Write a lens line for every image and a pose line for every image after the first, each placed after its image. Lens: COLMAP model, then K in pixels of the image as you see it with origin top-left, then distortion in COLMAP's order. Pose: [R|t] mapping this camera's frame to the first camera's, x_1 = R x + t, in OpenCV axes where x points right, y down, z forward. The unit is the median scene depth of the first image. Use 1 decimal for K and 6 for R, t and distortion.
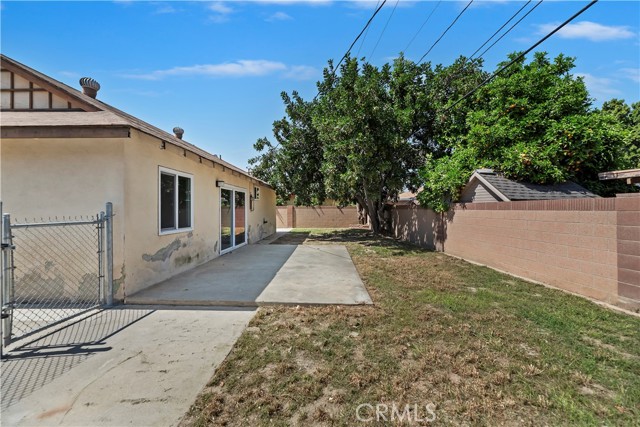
lens RADIAL K [[258.9, 0, 319.0], [0, 258.9, 207.6], [0, 0, 1]] dist [-0.000838, -0.000015]
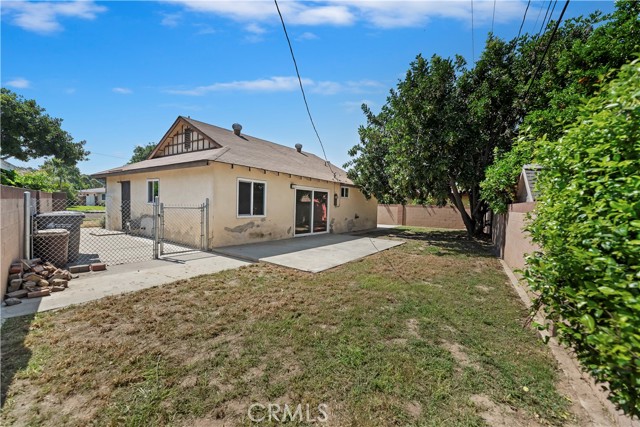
lens RADIAL K [[254.5, 0, 322.0], [0, 254.5, 210.9], [0, 0, 1]] dist [0.001876, 0.000126]
pose [[0.833439, 0.039068, -0.551228, 0.675409], [-0.027183, 0.999189, 0.029718, -0.004652], [0.551942, -0.009784, 0.833825, -0.088940]]
